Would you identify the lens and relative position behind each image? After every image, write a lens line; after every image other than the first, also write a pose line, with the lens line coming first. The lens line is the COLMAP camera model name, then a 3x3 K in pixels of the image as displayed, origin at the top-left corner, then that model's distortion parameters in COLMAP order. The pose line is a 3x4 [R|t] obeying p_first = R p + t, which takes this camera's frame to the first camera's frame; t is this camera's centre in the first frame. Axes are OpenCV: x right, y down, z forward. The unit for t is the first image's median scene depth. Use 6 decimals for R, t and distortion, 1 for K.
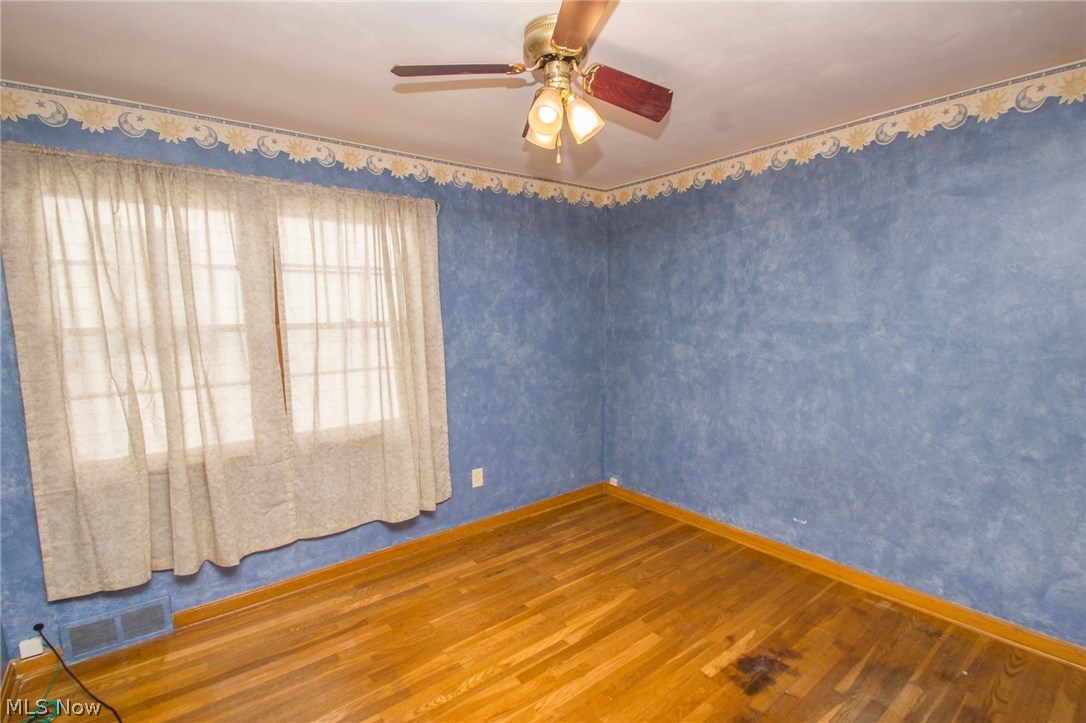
lens RADIAL K [[502.9, 0, 549.6], [0, 502.9, 382.0], [0, 0, 1]] dist [0.000437, -0.012508]
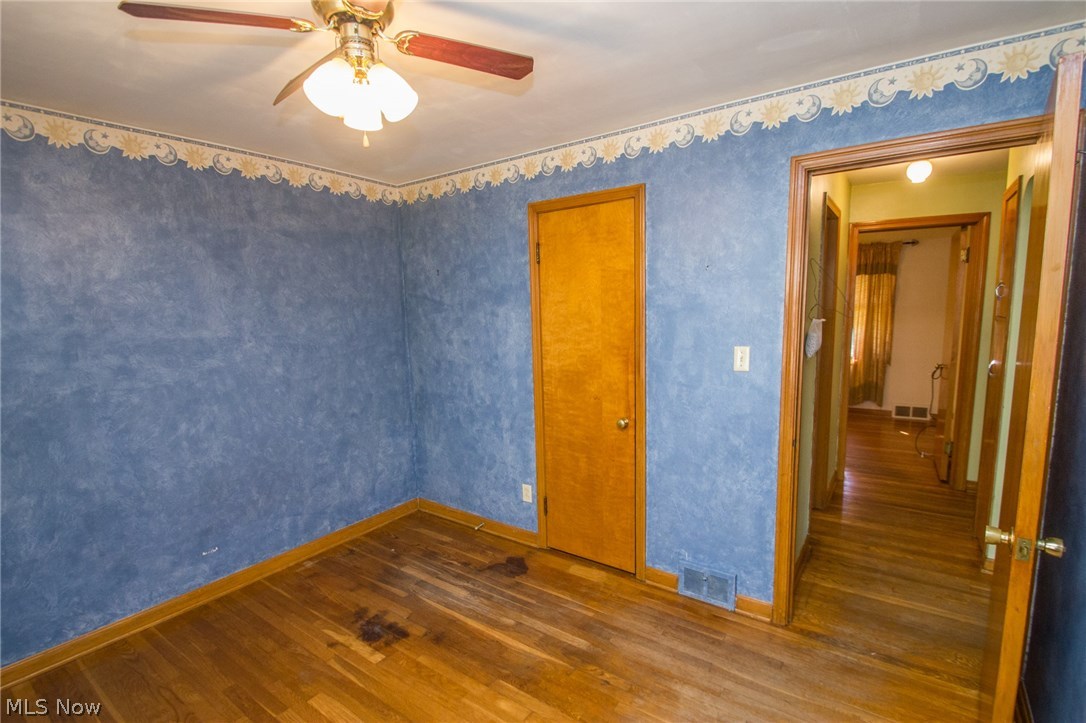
lens RADIAL K [[502.9, 0, 549.6], [0, 502.9, 382.0], [0, 0, 1]] dist [0.000437, -0.012508]
pose [[-0.289815, -0.116140, 0.950010, -0.589604], [0.161013, 0.972546, 0.168014, -0.093088], [-0.943442, 0.201657, -0.263159, 0.654286]]
